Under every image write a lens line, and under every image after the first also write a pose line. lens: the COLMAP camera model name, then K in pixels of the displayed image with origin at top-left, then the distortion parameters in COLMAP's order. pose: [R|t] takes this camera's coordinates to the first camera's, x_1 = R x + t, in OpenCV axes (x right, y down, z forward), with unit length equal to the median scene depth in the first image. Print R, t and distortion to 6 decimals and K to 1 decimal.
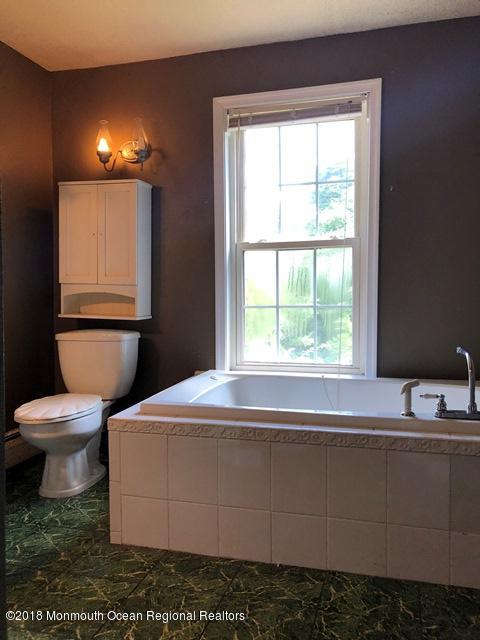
lens RADIAL K [[523.7, 0, 239.4], [0, 523.7, 319.4], [0, 0, 1]] dist [0.000883, 0.026717]
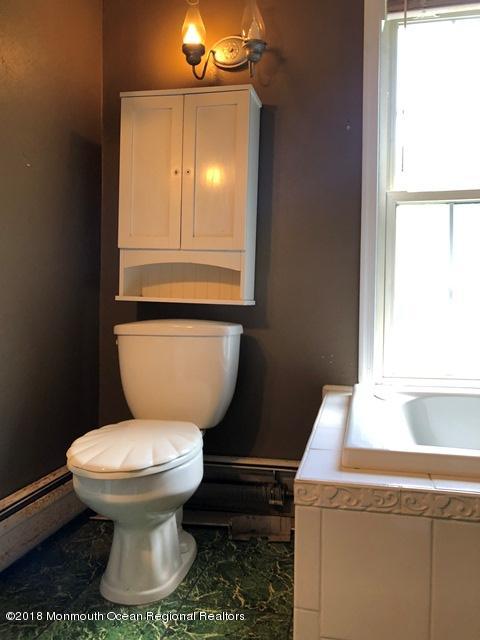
lens RADIAL K [[523.7, 0, 239.6], [0, 523.7, 323.3], [0, 0, 1]] dist [0.000883, 0.026717]
pose [[0.998717, 0.014035, 0.048658, -0.228450], [-0.013200, 0.999761, -0.017428, 0.034298], [-0.048891, 0.016763, 0.998663, 0.353010]]
